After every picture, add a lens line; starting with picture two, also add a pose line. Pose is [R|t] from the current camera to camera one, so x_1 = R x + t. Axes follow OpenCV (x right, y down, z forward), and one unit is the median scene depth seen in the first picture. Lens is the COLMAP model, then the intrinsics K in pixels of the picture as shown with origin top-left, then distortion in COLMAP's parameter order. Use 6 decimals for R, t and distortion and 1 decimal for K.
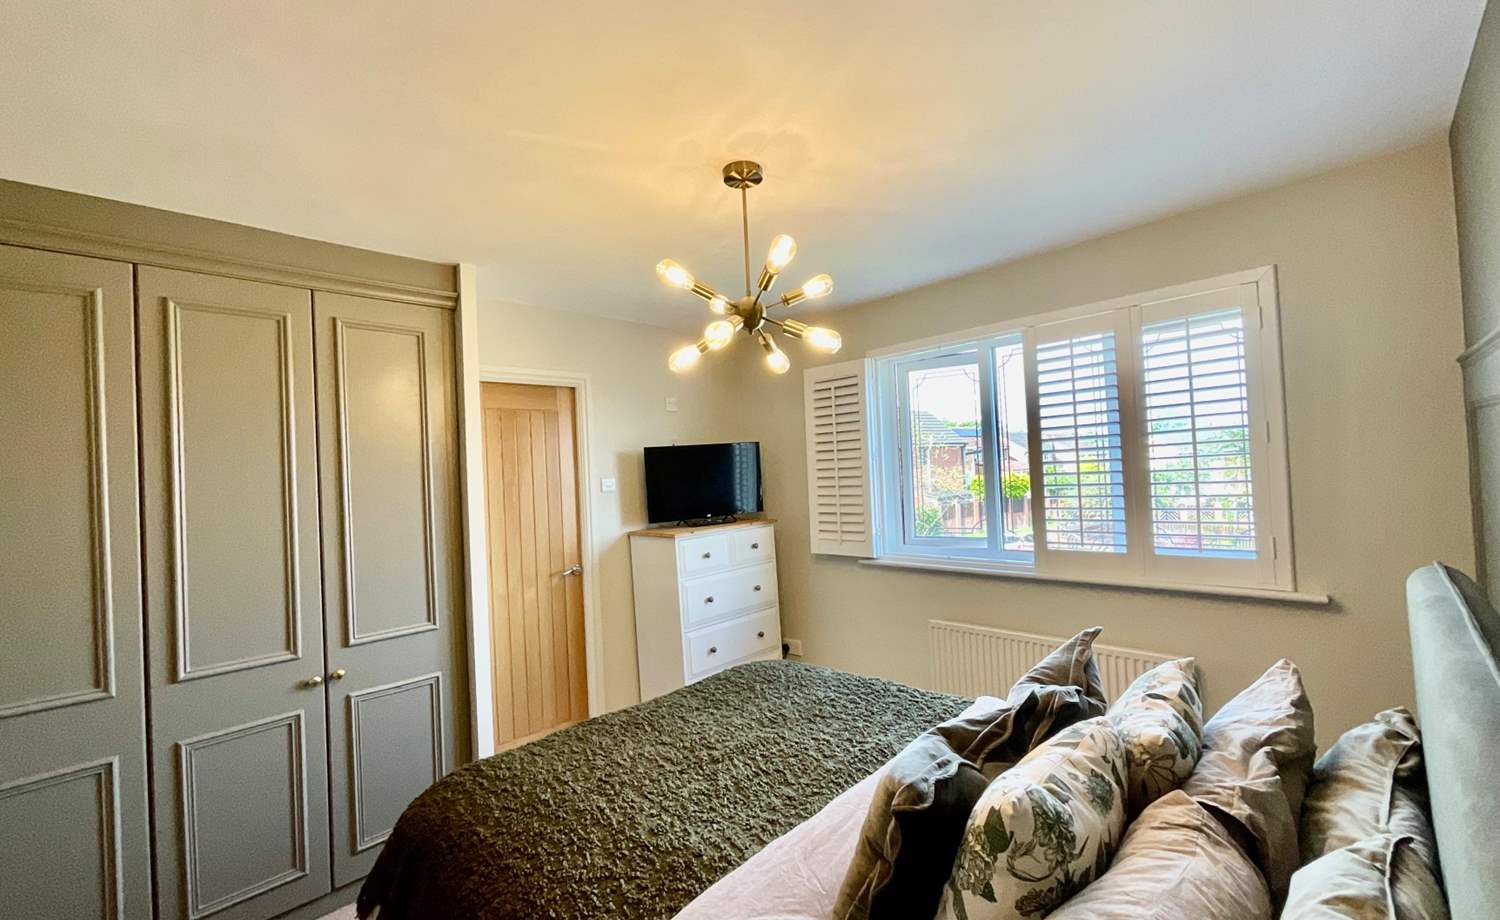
lens RADIAL K [[610.2, 0, 750.0], [0, 610.2, 460.0], [0, 0, 1]] dist [-0.001124, 0.000100]
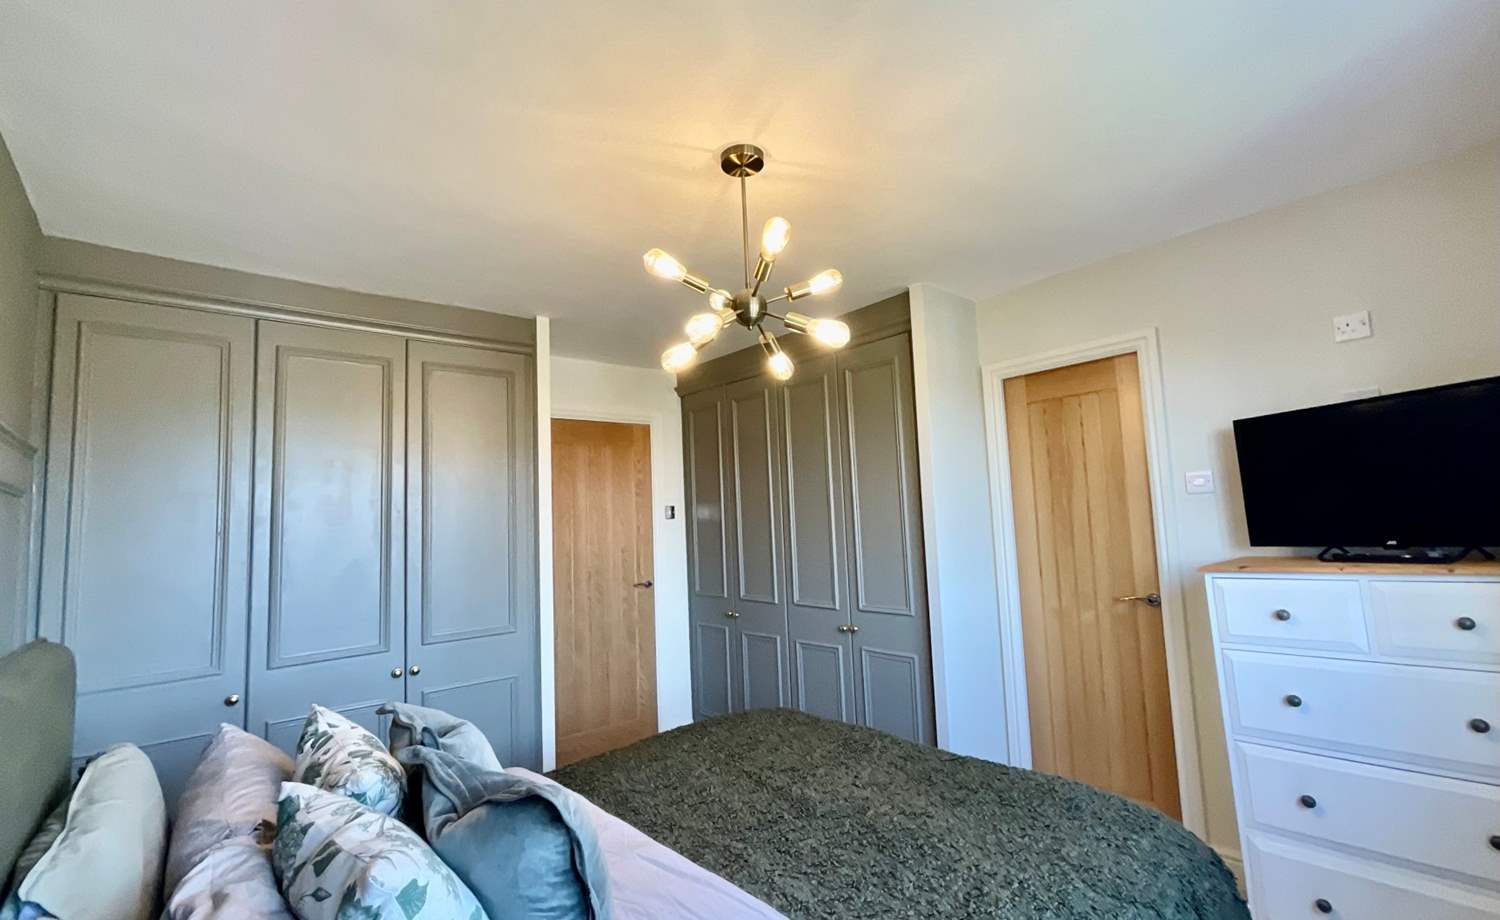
lens RADIAL K [[655.4, 0, 750.0], [0, 655.4, 460.0], [0, 0, 1]] dist [0.000427, 0.000282]
pose [[-0.068818, -0.037494, -0.996924, 0.807741], [0.072002, 0.996501, -0.042448, 0.018408], [0.995028, -0.074702, -0.065877, 0.879508]]
